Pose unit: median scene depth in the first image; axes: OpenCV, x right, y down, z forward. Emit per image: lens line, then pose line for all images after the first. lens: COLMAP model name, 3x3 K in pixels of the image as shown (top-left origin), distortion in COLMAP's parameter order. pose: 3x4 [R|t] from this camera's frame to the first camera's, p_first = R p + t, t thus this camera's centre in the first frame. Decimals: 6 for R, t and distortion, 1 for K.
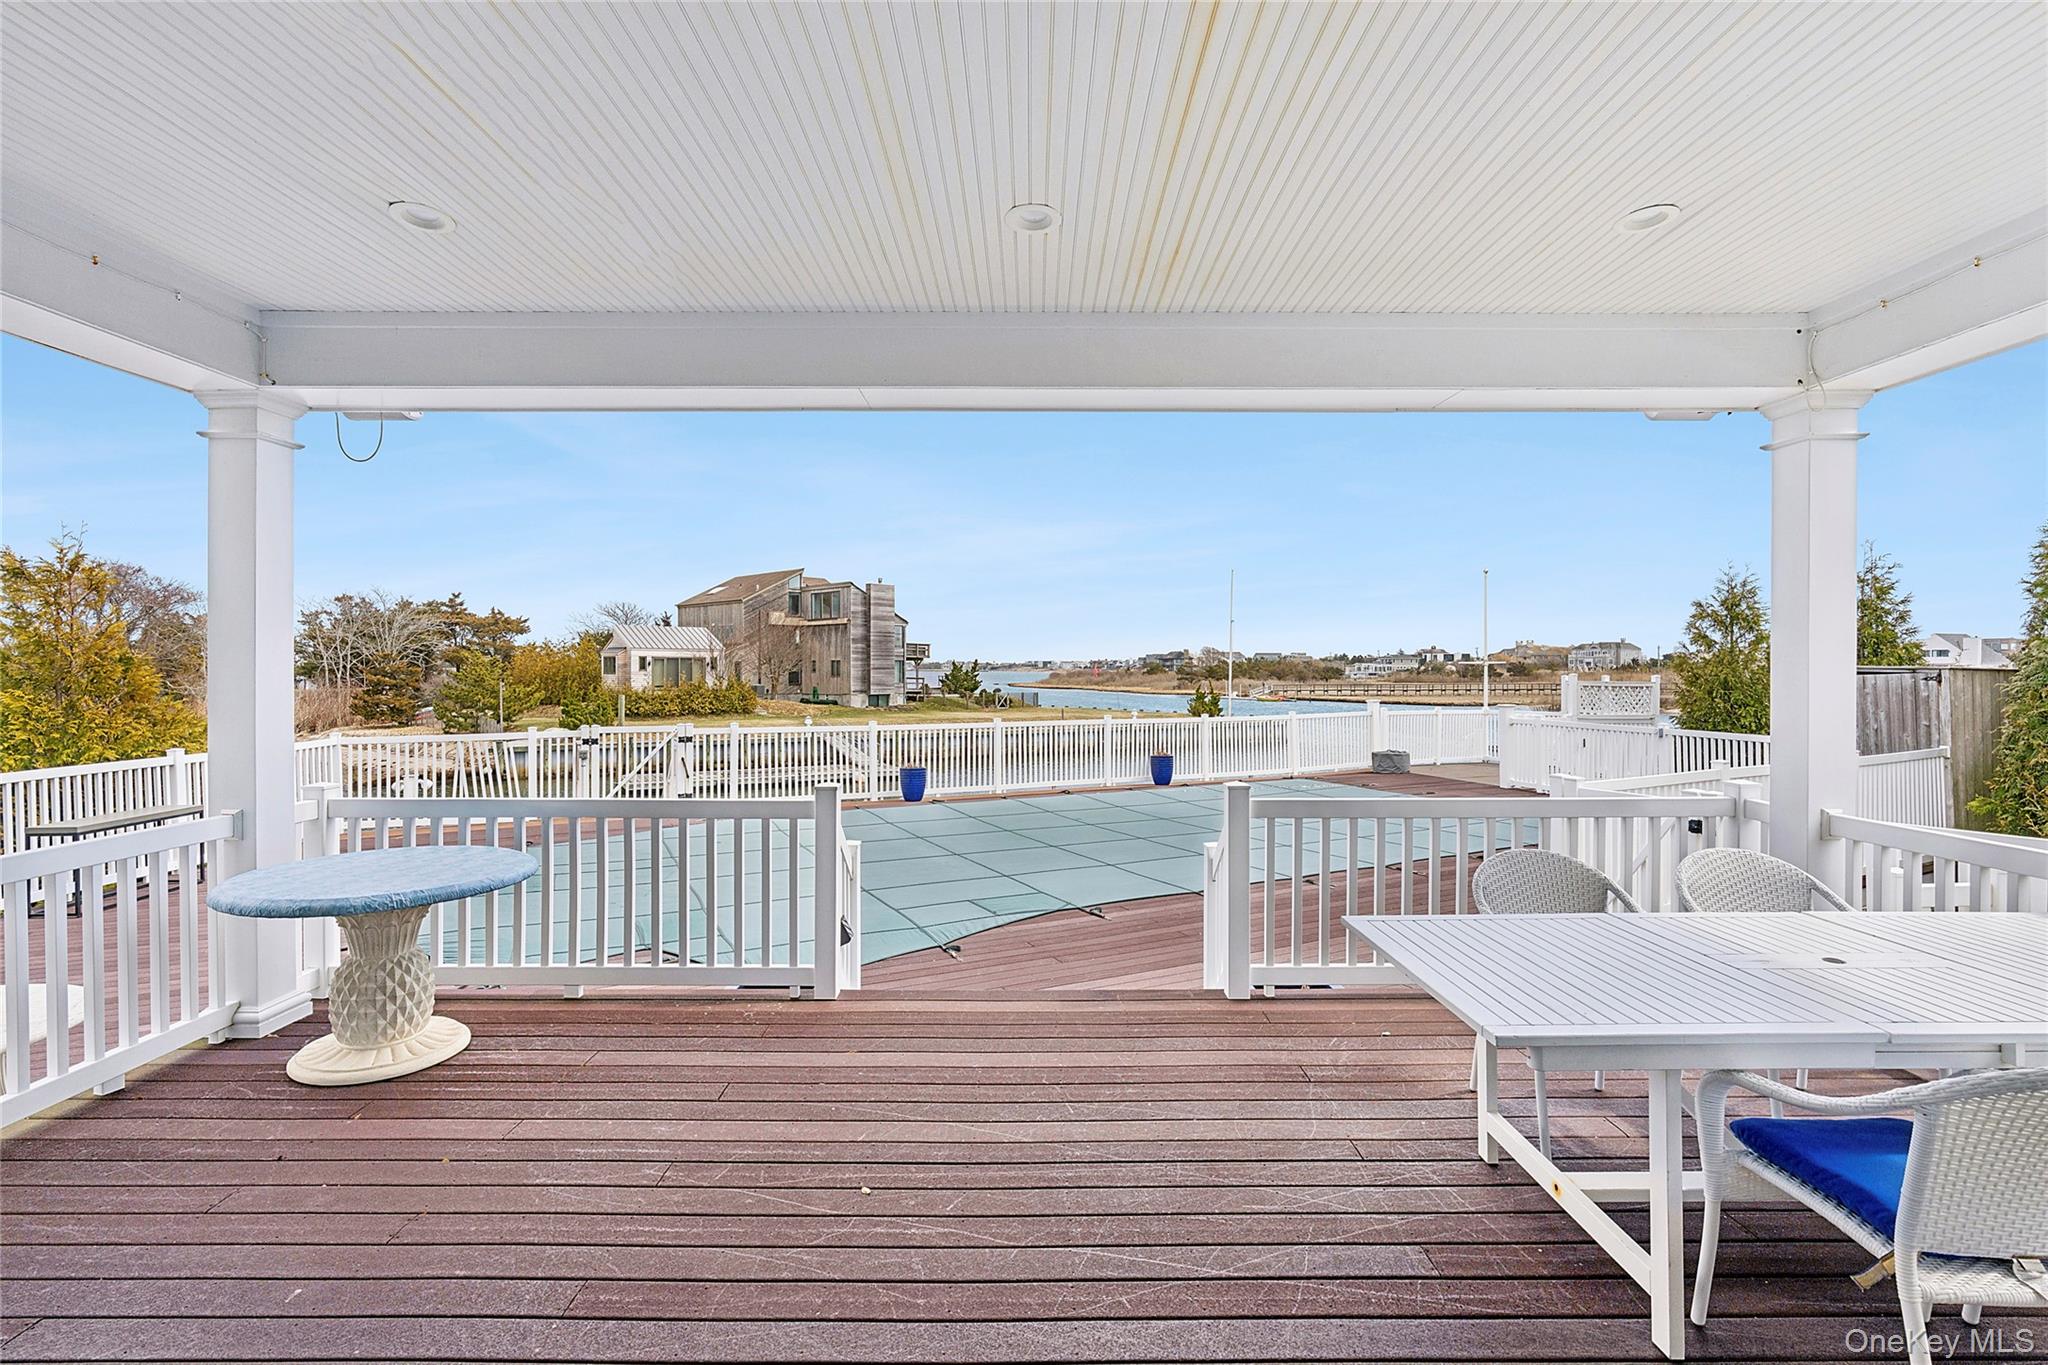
lens RADIAL K [[944.6, 0, 1026.3], [0, 944.6, 674.8], [0, 0, 1]] dist [-0.003309, 0.000047]
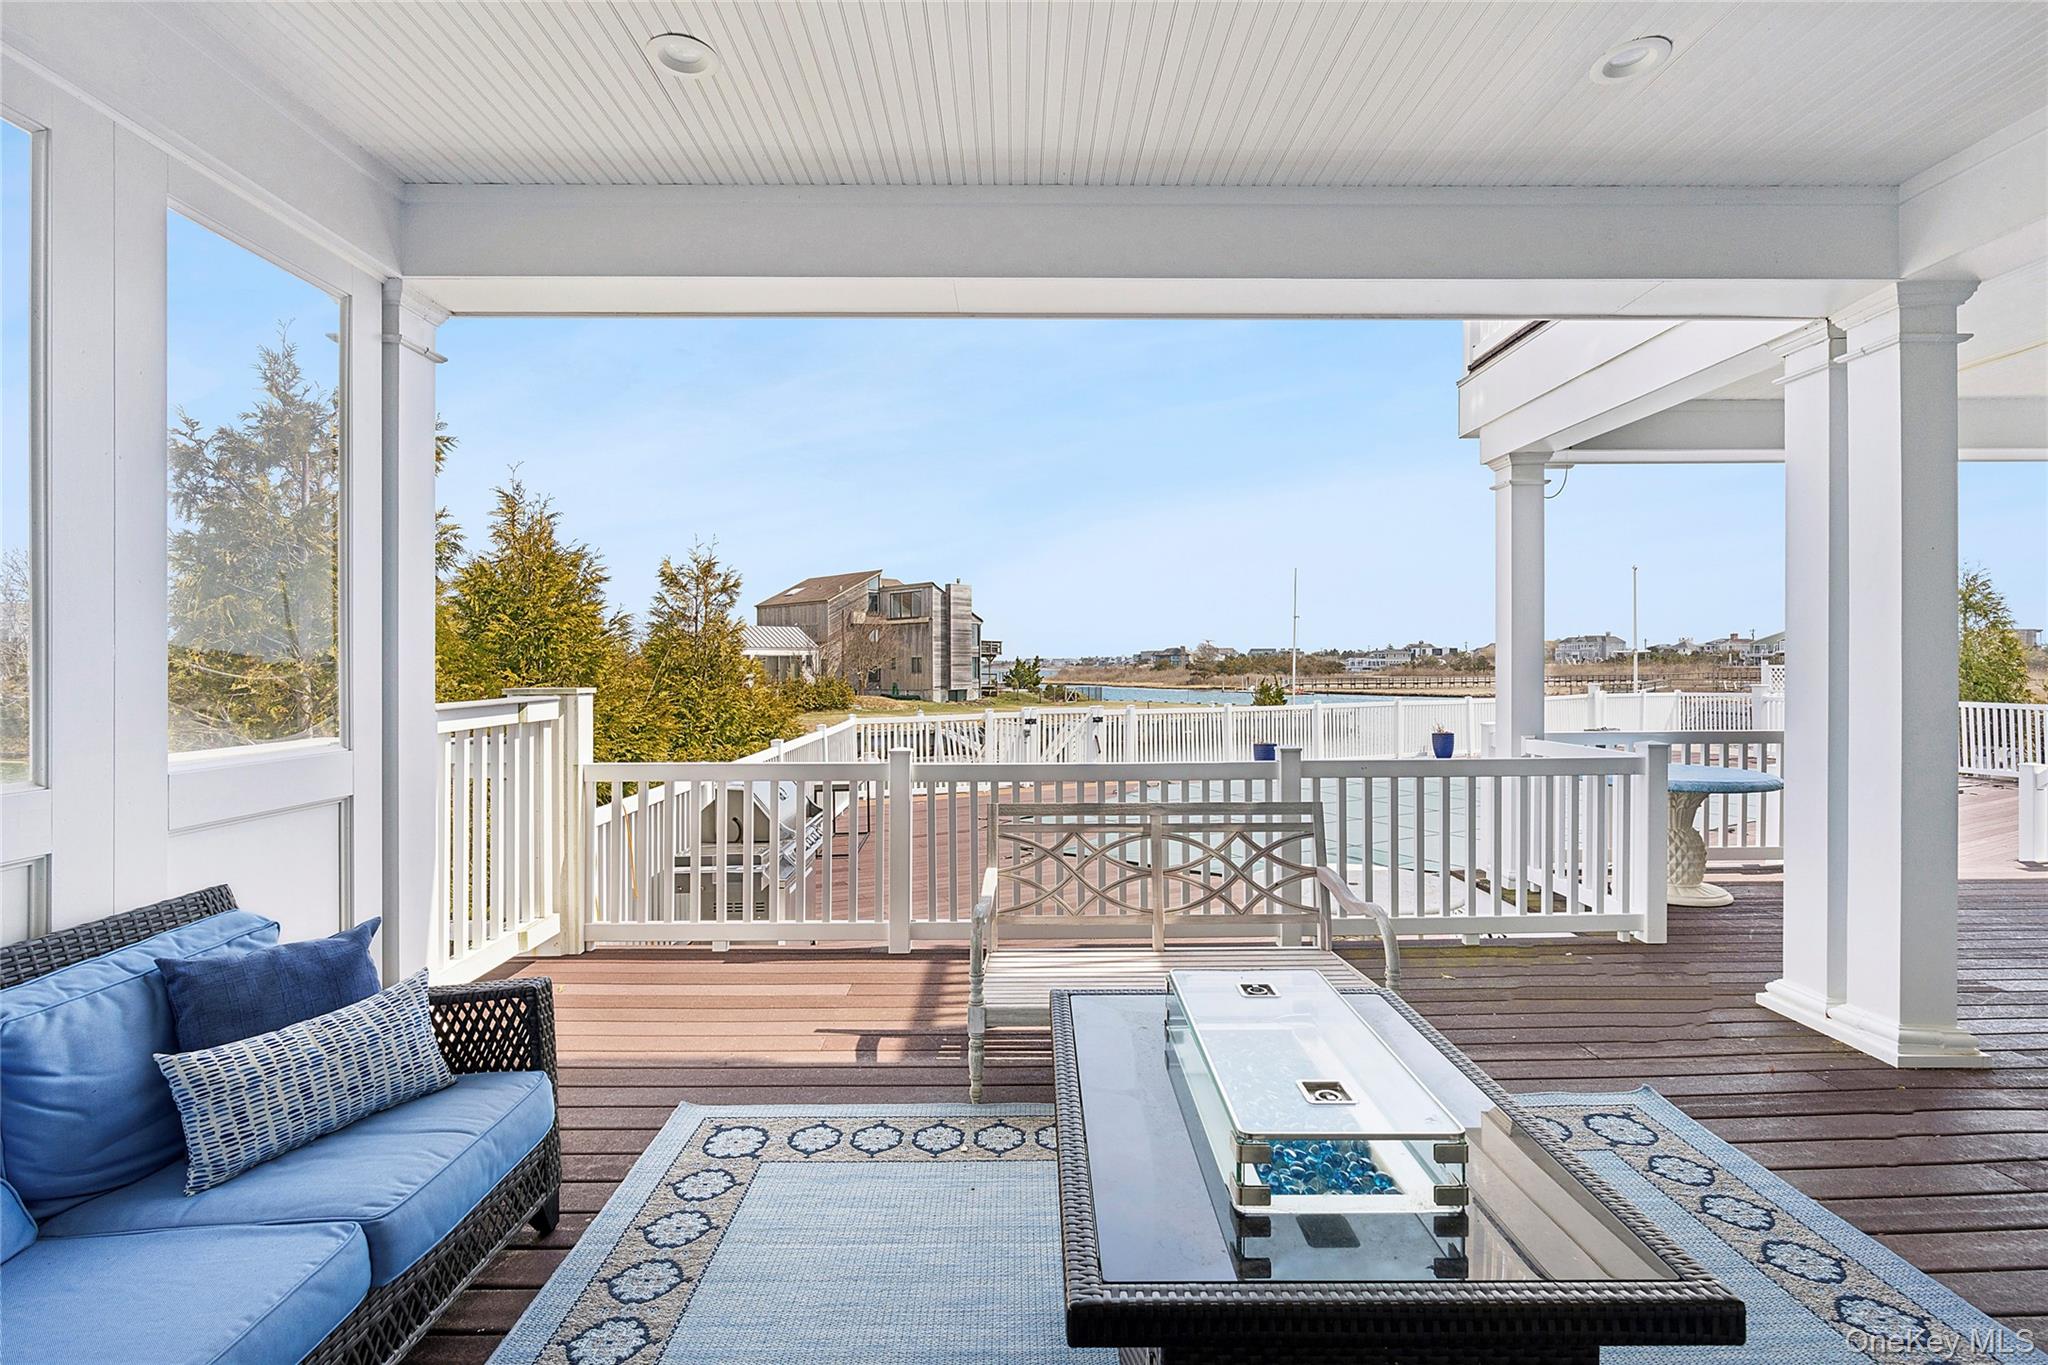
lens RADIAL K [[944.6, 0, 1012.7], [0, 944.6, 672.2], [0, 0, 1]] dist [-0.003309, 0.000047]
pose [[0.999803, -0.008684, 0.017850, -0.111564], [0.008701, 0.999962, -0.000846, 0.002489], [-0.017842, 0.001001, 0.999840, -0.037169]]
